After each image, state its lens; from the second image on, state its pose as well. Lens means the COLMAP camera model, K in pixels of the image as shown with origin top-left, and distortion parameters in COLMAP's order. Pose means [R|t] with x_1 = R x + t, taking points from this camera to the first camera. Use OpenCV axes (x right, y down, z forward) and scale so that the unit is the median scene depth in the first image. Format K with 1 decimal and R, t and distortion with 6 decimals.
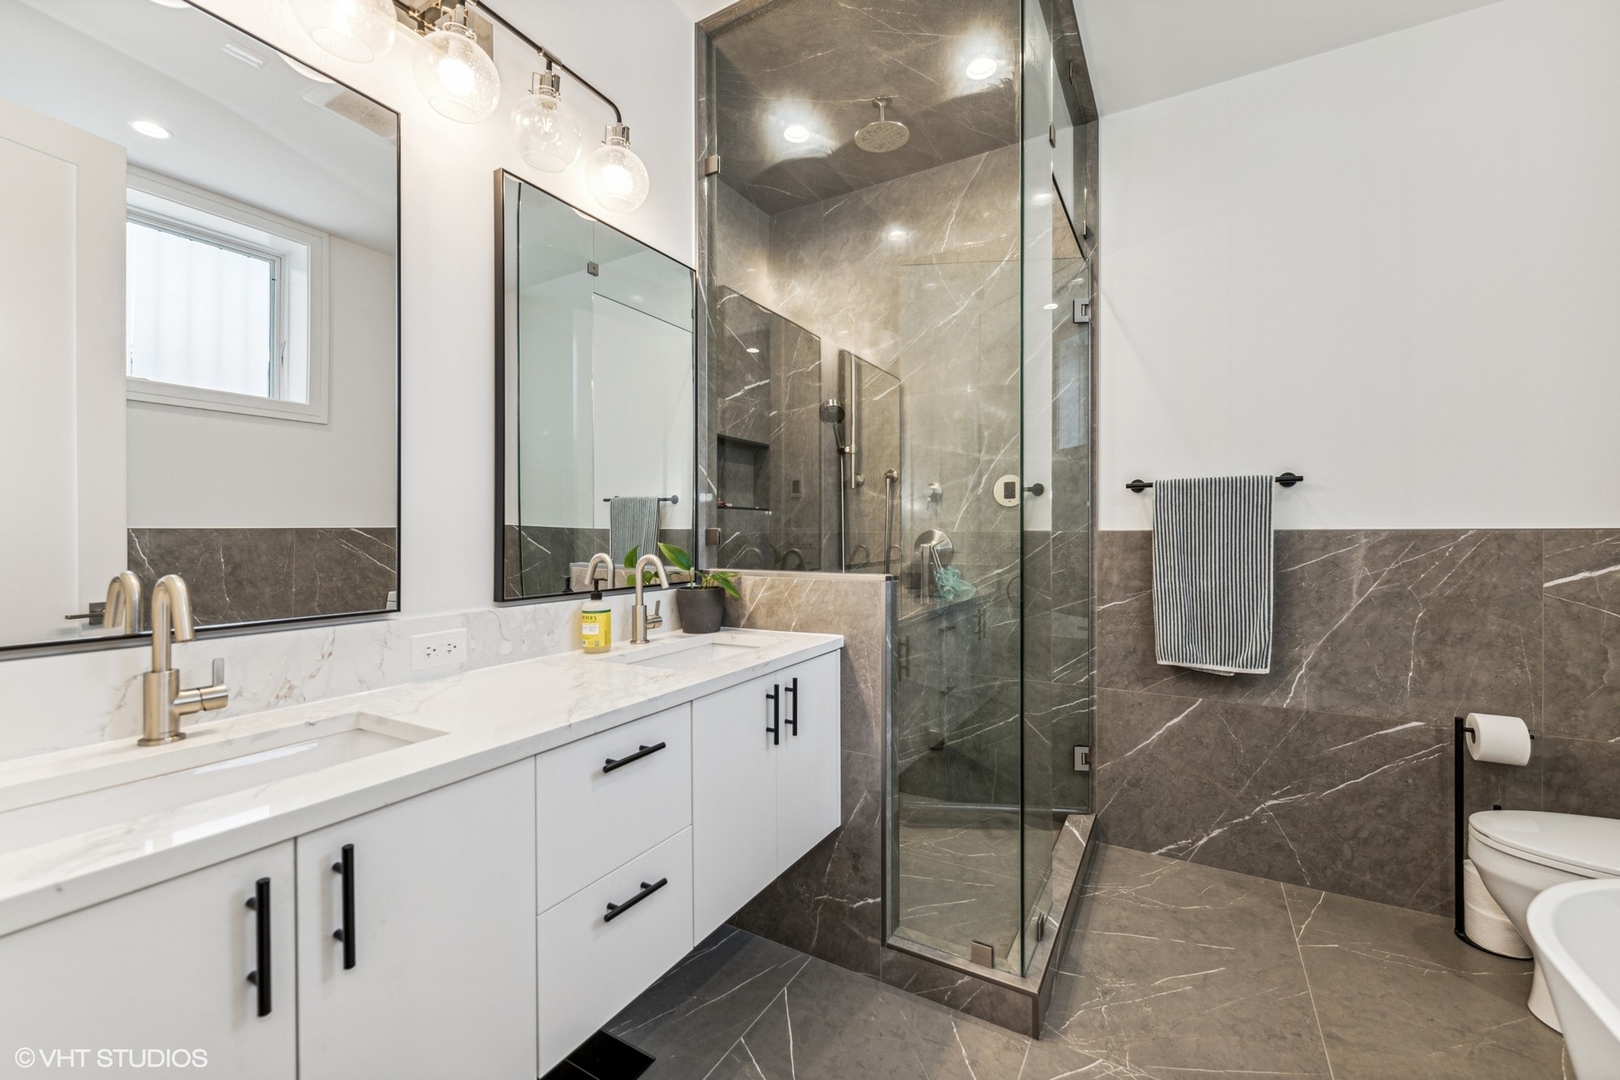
lens RADIAL K [[657.2, 0, 810.0], [0, 657.2, 540.0], [0, 0, 1]] dist [0.000006, 0.000008]
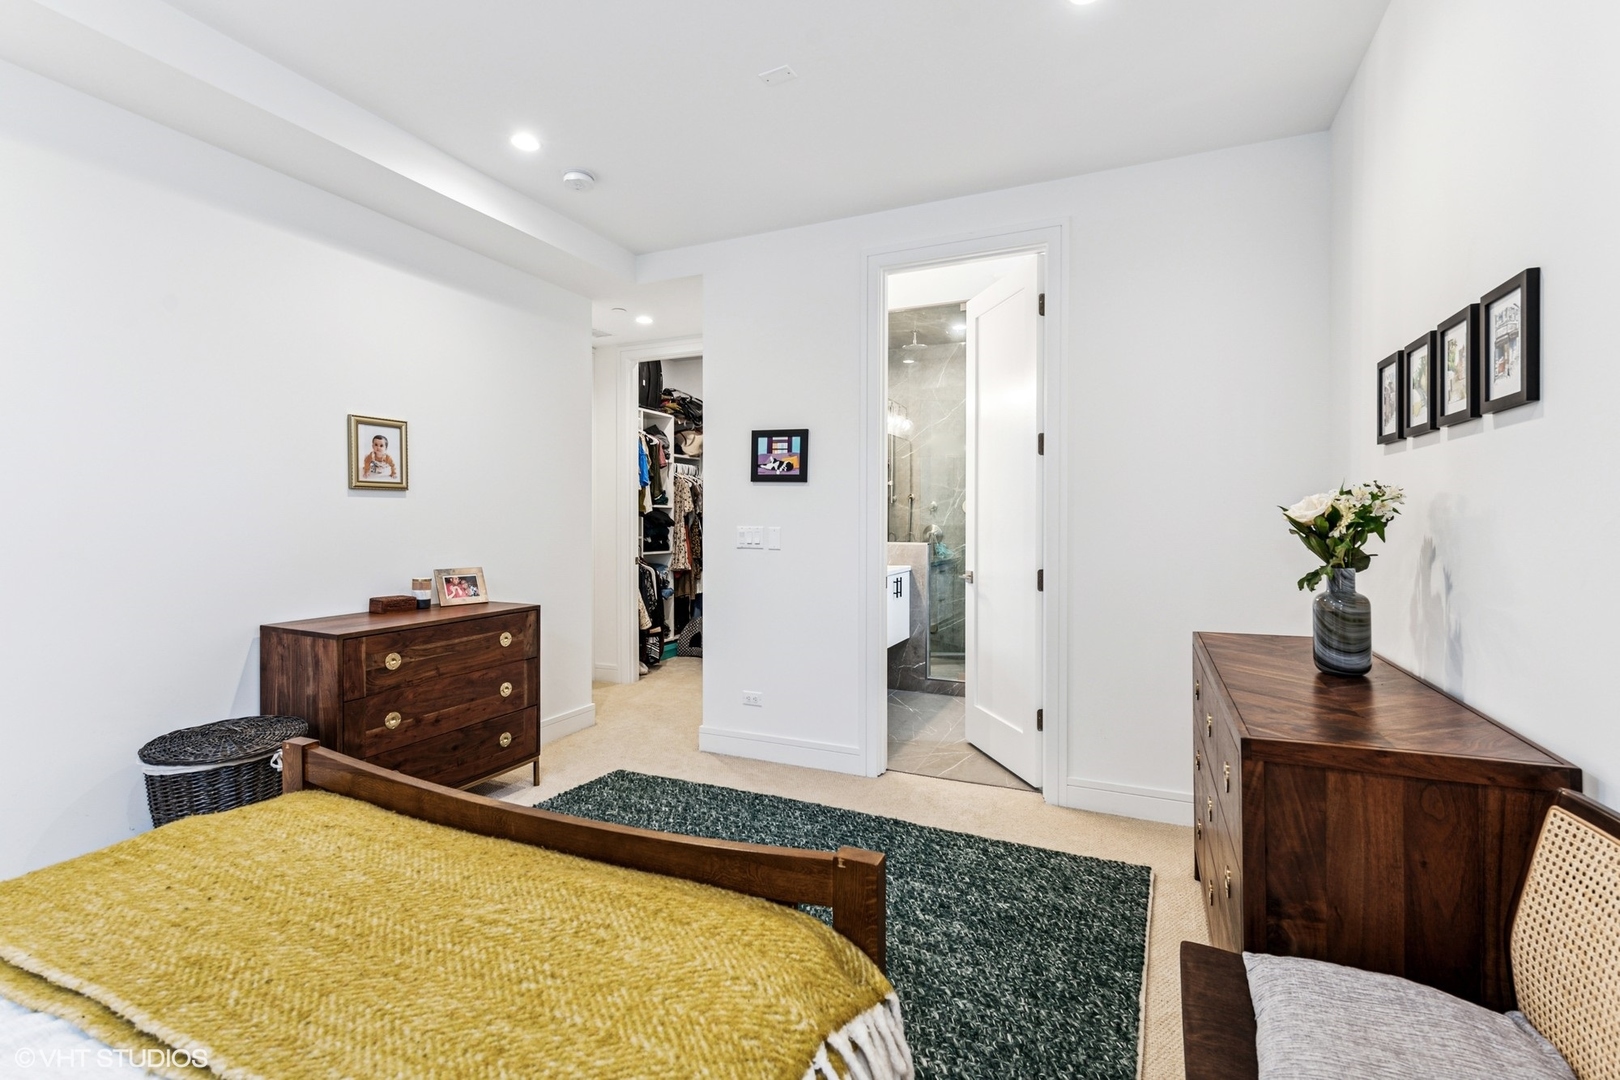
lens RADIAL K [[722.5, 0, 807.2], [0, 722.5, 510.3], [0, 0, 1]] dist [0.000784, 0.000049]
pose [[0.996086, 0.002986, 0.088336, -0.559515], [-0.001277, 0.999811, -0.019391, -0.022346], [-0.088378, 0.019202, 0.995902, -1.692942]]
